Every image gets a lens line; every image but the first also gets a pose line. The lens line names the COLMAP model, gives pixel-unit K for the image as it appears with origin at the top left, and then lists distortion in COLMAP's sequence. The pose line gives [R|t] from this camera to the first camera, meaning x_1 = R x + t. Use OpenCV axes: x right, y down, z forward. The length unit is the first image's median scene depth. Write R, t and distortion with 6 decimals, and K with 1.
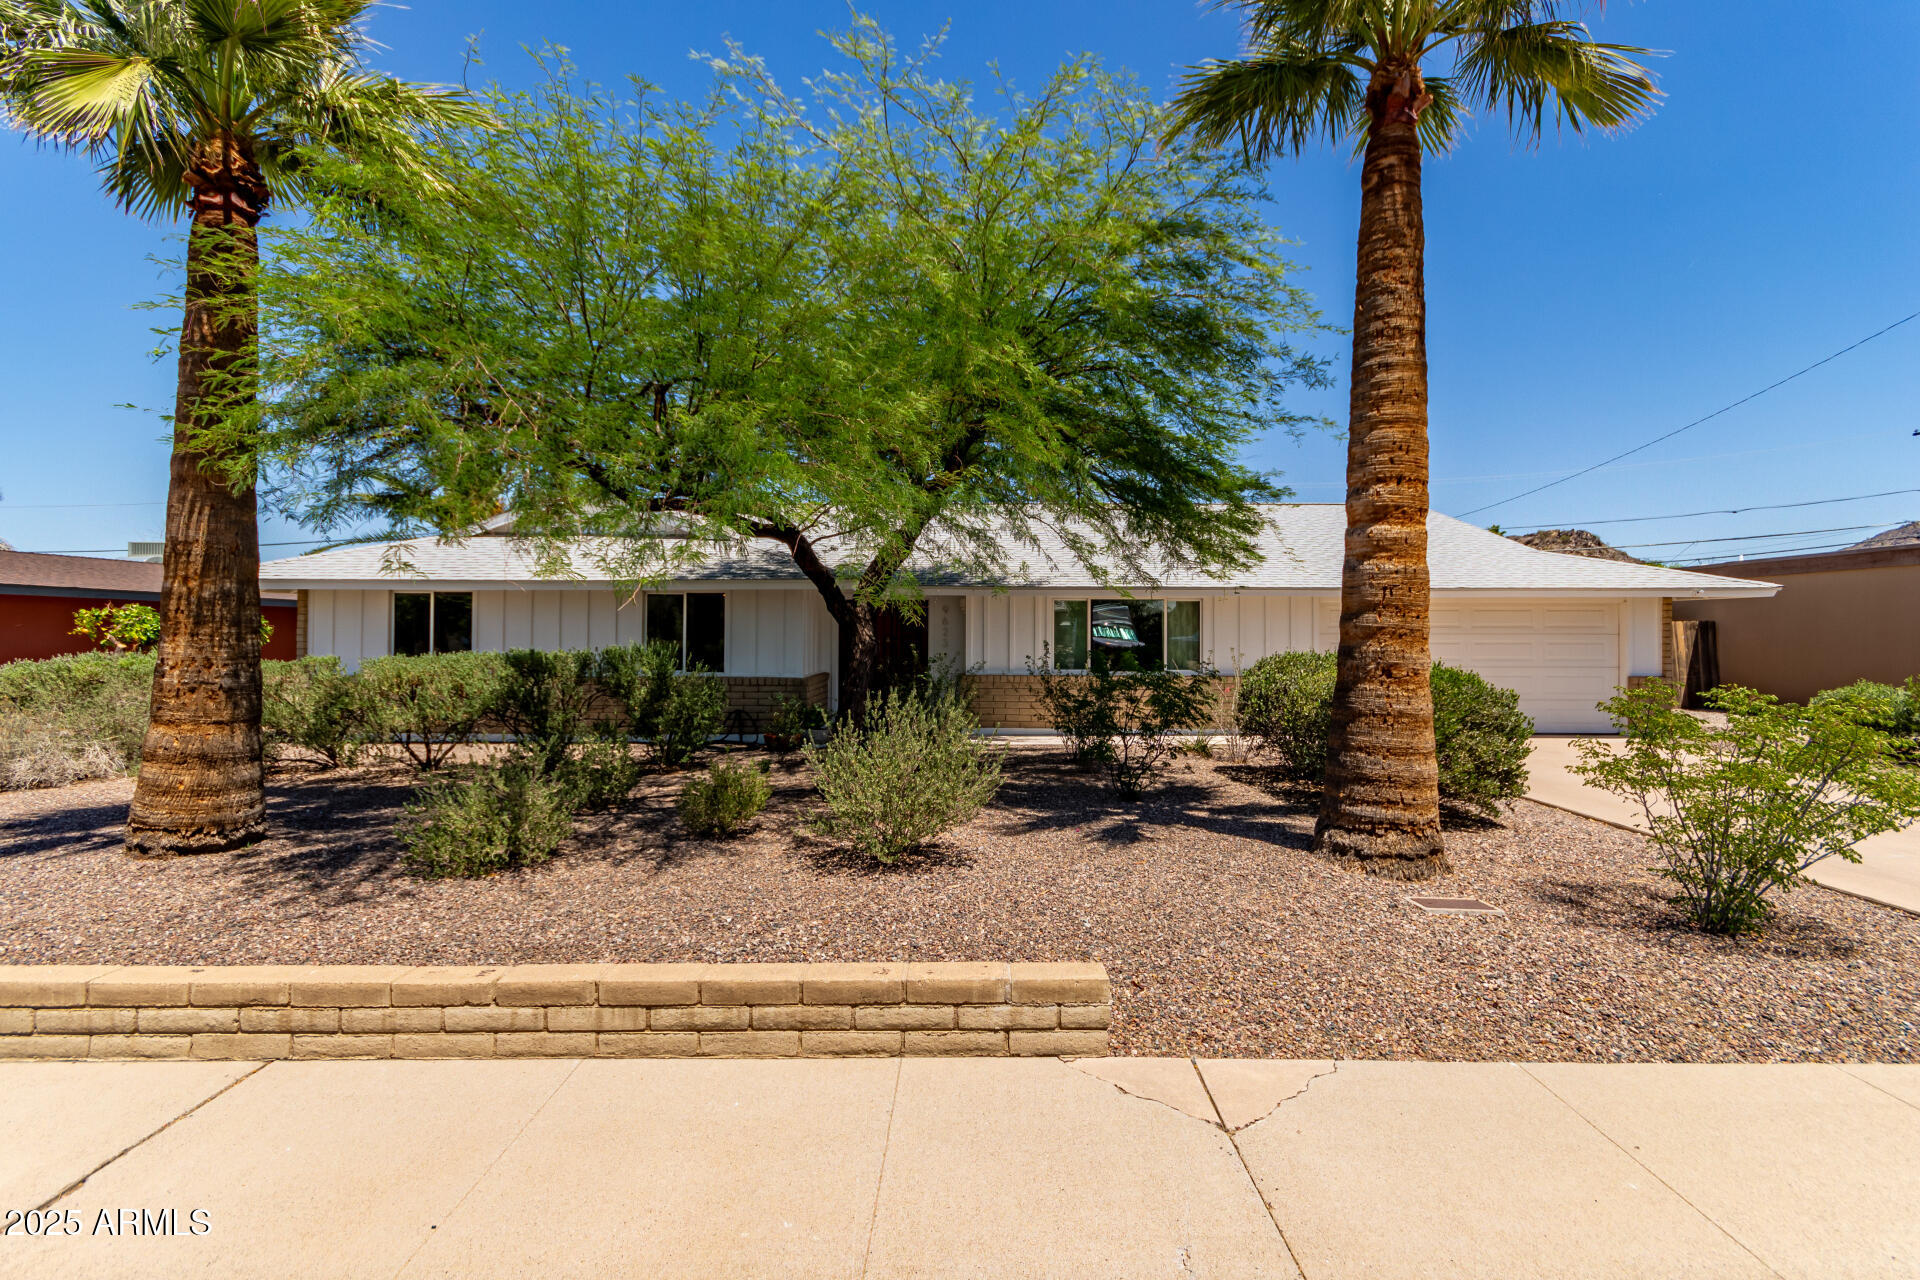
lens RADIAL K [[889.2, 0, 968.2], [0, 889.2, 632.8], [0, 0, 1]] dist [0.016166, -0.003097]
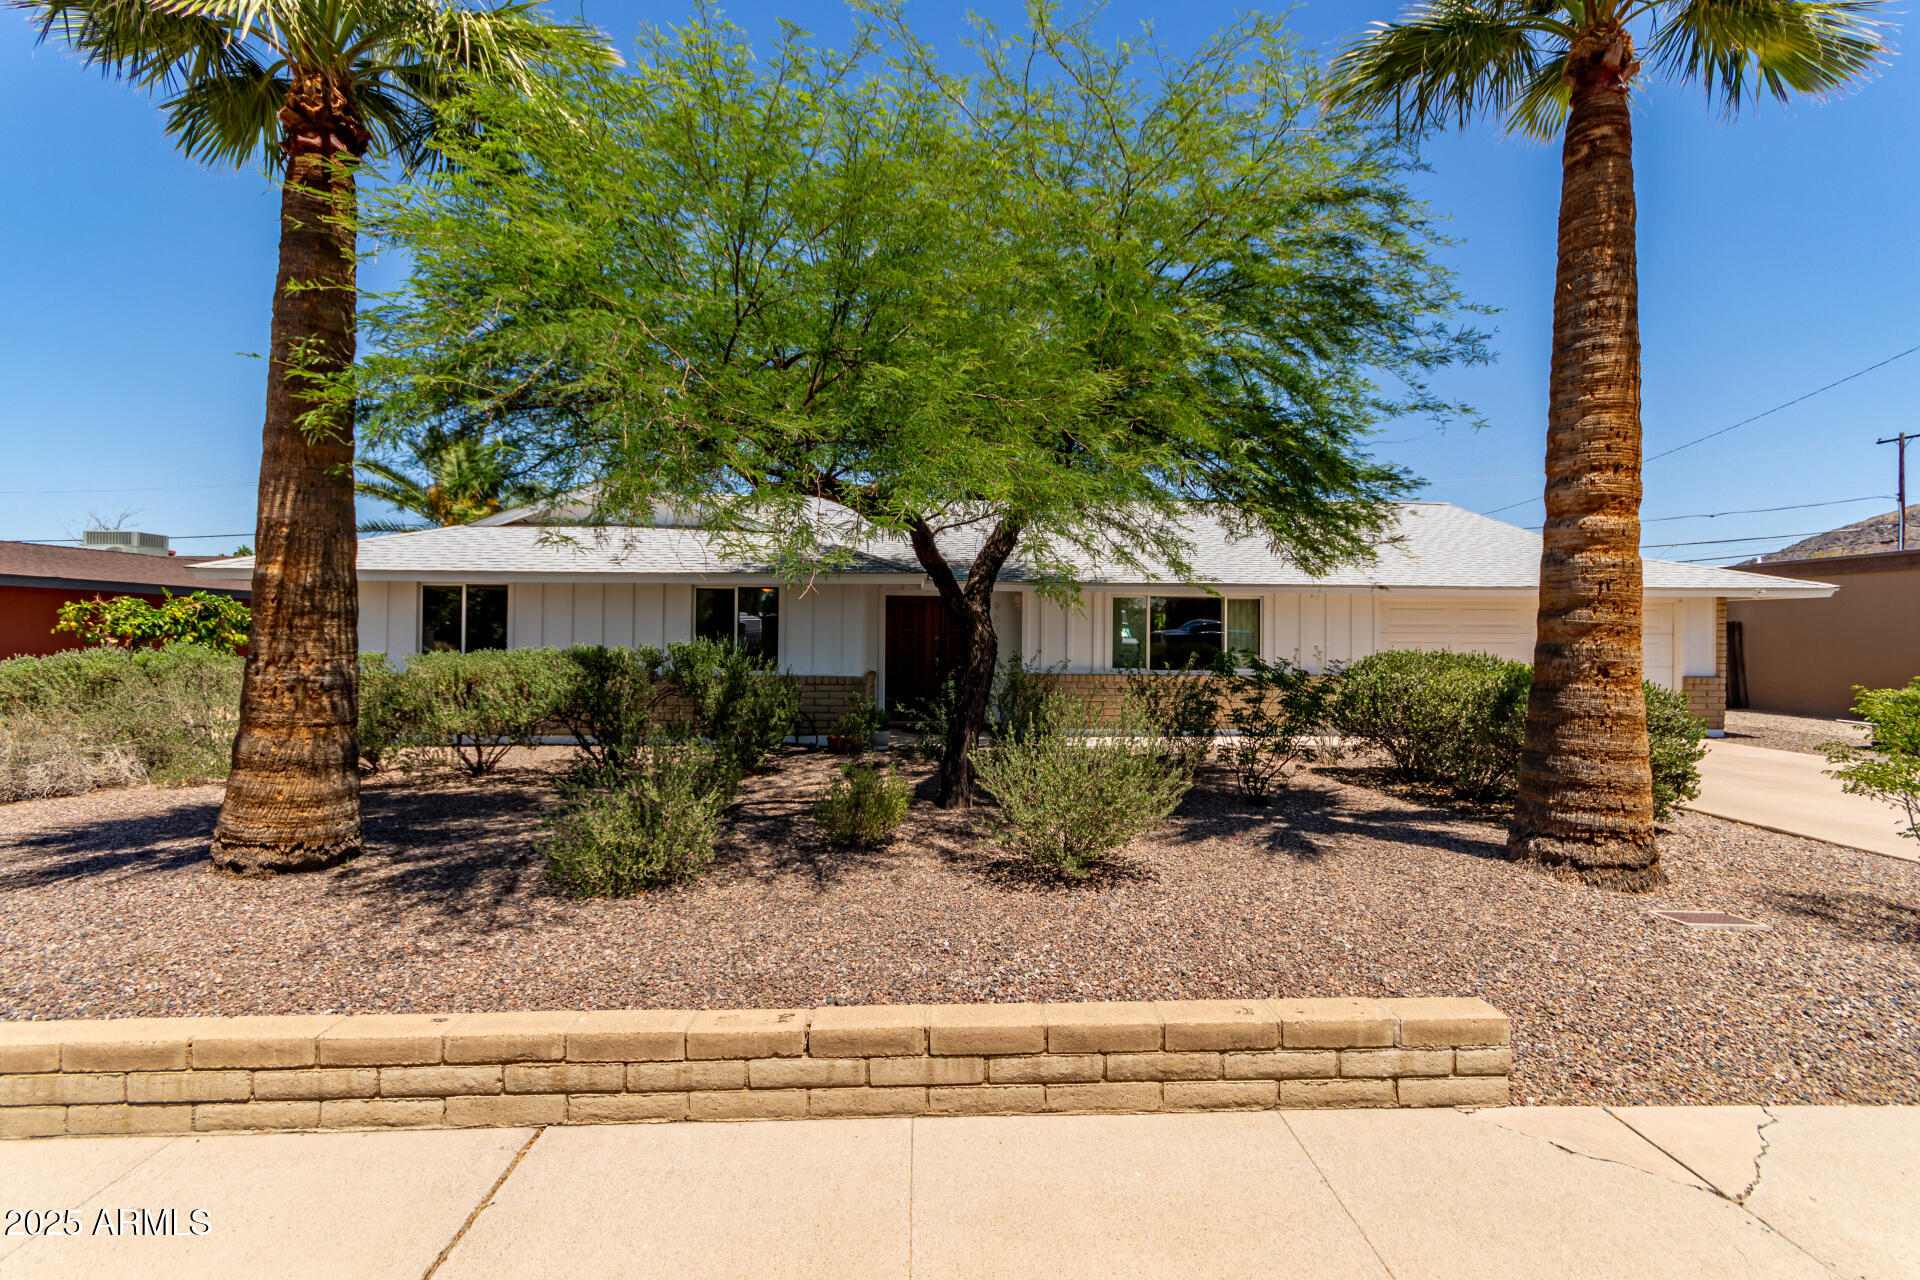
lens RADIAL K [[889.2, 0, 961.2], [0, 889.2, 633.5], [0, 0, 1]] dist [0.016166, -0.003097]
pose [[0.998902, 0.003531, 0.046719, -0.246781], [-0.003605, 0.999992, 0.001488, 0.004896], [-0.046713, -0.001655, 0.998907, 0.081069]]
